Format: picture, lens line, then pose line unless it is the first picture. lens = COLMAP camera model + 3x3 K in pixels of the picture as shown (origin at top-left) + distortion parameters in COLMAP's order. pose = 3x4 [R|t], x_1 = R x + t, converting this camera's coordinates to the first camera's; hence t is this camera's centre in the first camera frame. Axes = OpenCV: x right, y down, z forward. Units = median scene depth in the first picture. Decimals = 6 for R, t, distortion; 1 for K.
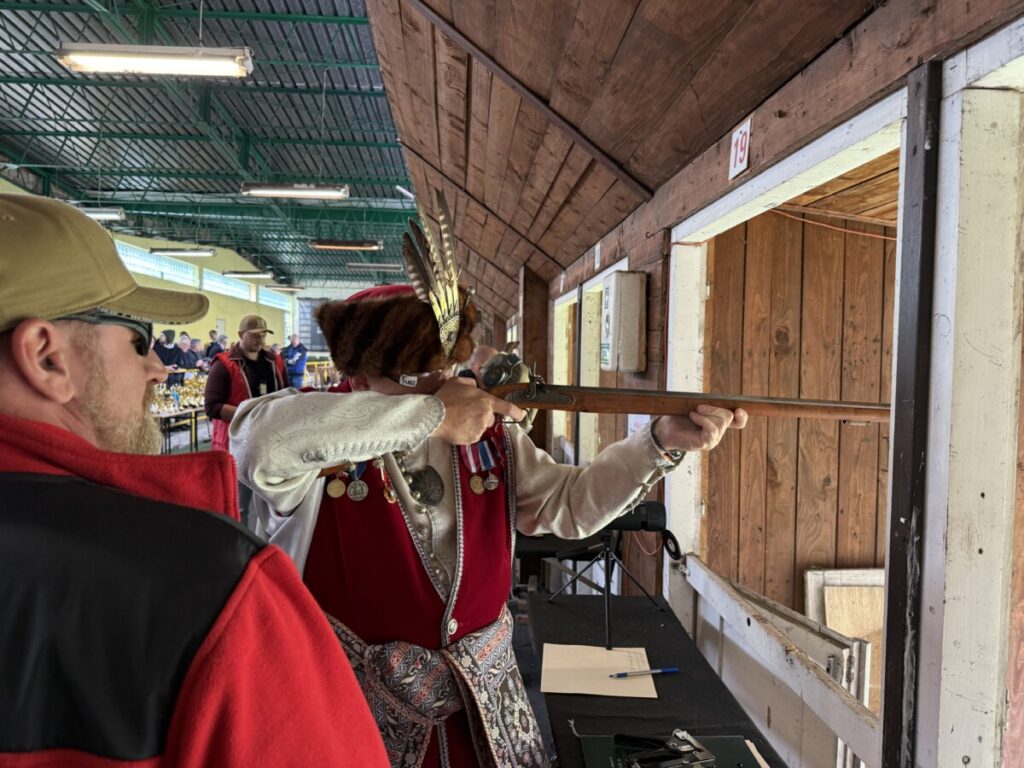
lens RADIAL K [[710.5, 0, 512.0], [0, 710.5, 384.0], [0, 0, 1]] dist [0.163378, -0.320857]
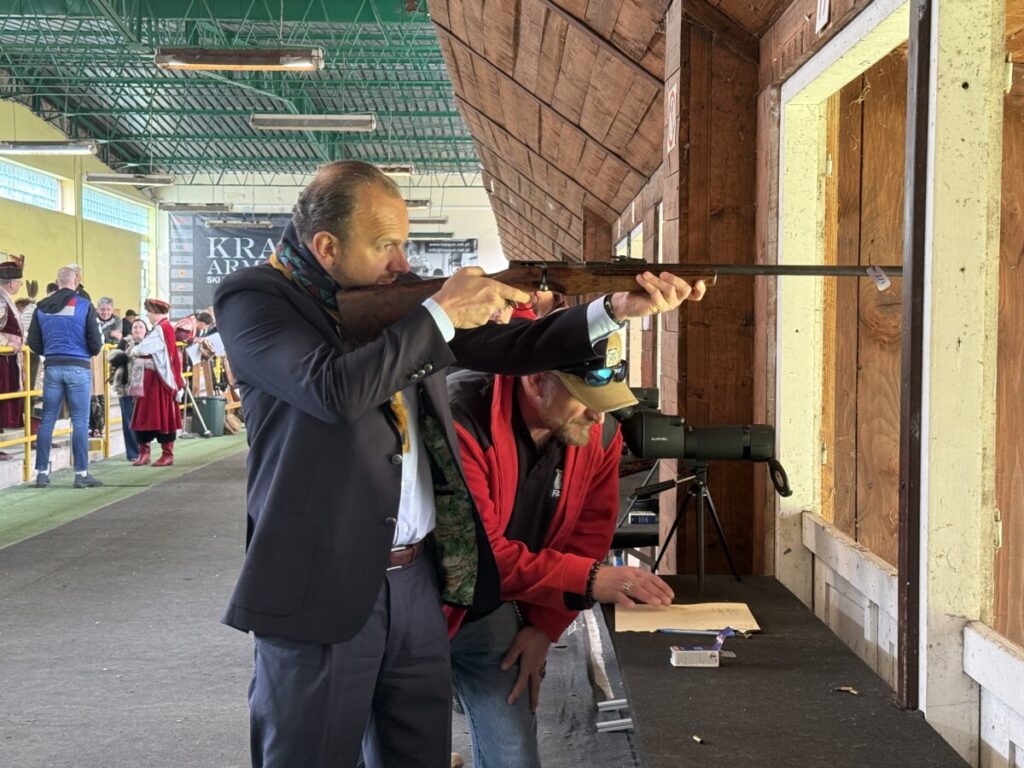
lens RADIAL K [[1465.9, 0, 512.0], [0, 1465.9, 384.0], [0, 0, 1]] dist [0.186714, -0.208308]
pose [[0.997391, -0.007501, -0.071797, -0.016003], [0.007110, 0.999958, -0.005707, 0.021614], [0.071836, 0.005182, 0.997403, 0.375659]]
